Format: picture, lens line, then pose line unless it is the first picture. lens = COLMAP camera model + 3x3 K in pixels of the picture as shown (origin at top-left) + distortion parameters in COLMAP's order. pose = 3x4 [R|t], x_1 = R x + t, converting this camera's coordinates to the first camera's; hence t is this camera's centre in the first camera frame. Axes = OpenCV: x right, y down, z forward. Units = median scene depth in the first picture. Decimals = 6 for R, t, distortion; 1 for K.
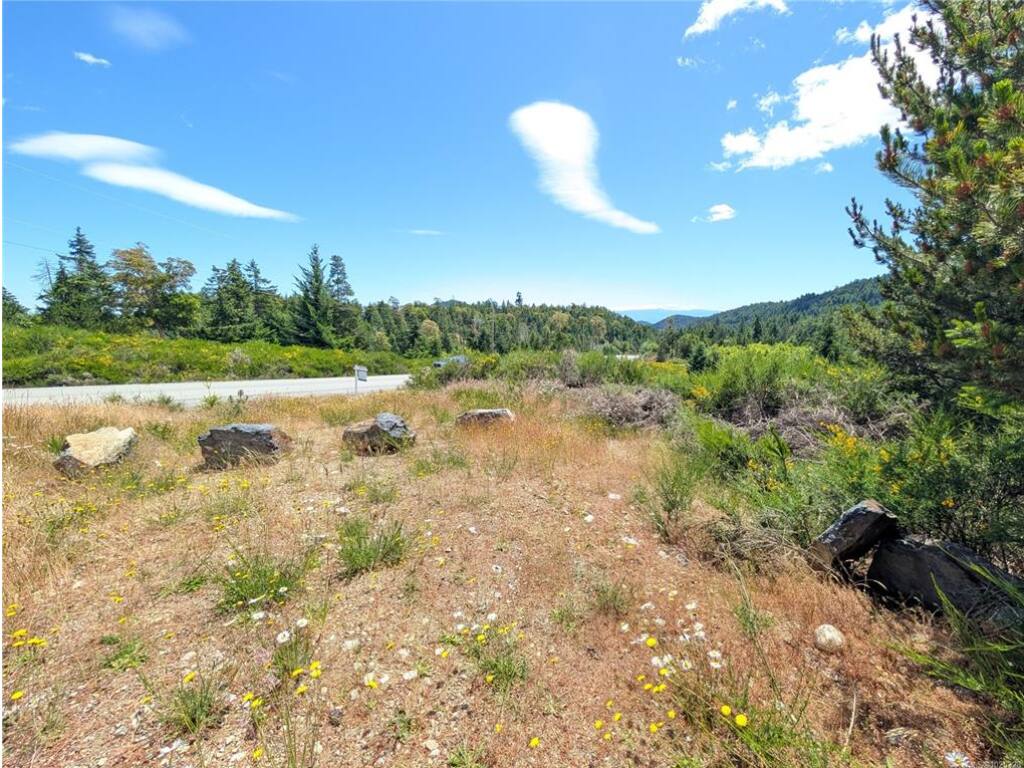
lens RADIAL K [[390.6, 0, 516.9], [0, 390.6, 376.1], [0, 0, 1]] dist [0.002428, -0.000532]
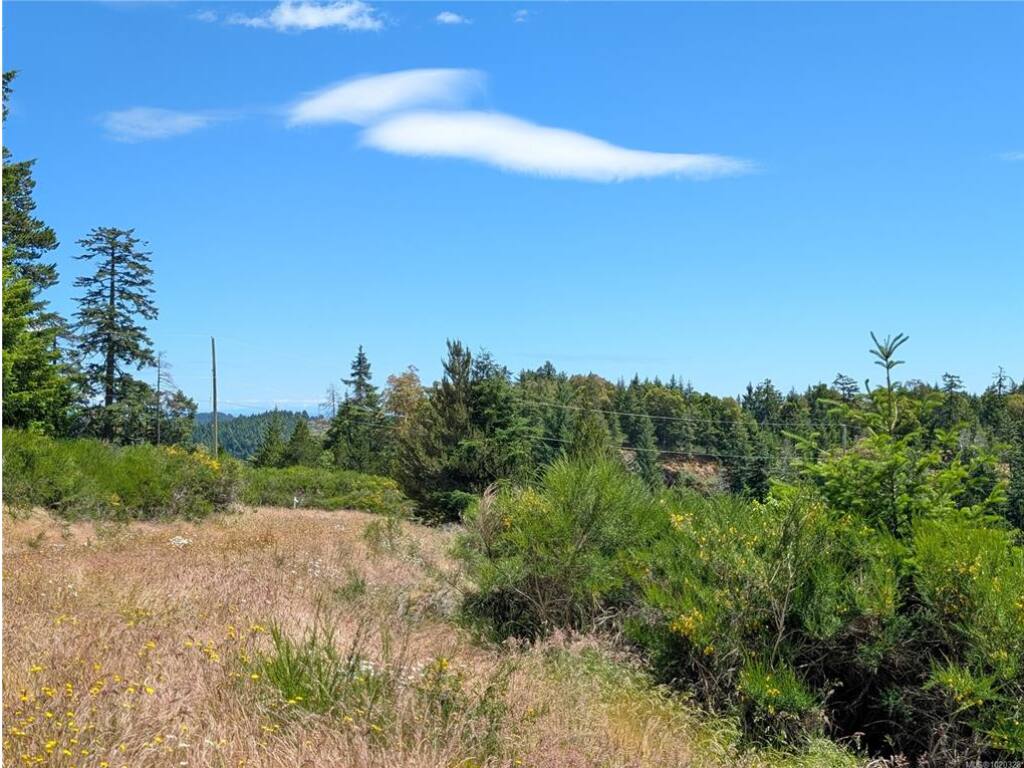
lens RADIAL K [[1139.4, 0, 509.2], [0, 1139.4, 393.3], [0, 0, 1]] dist [0.022360, 0.000000]
pose [[0.783891, -0.019774, -0.620583, 2.306675], [-0.078814, 0.988239, -0.131042, 0.093367], [0.615876, 0.151633, 0.773113, -2.412523]]
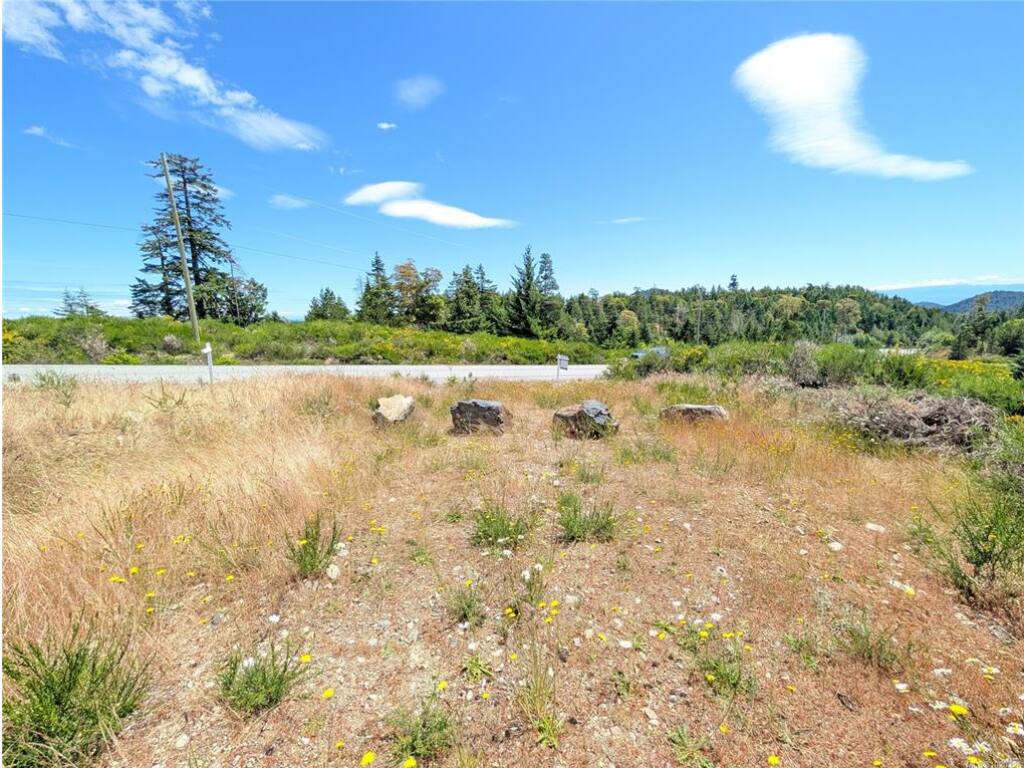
lens RADIAL K [[390.6, 0, 516.7], [0, 390.6, 377.8], [0, 0, 1]] dist [0.002428, -0.000532]
pose [[0.881416, 0.050023, -0.469685, -0.006664], [-0.037110, 0.998636, 0.036717, 0.001023], [0.470882, -0.014933, 0.882070, -0.006357]]
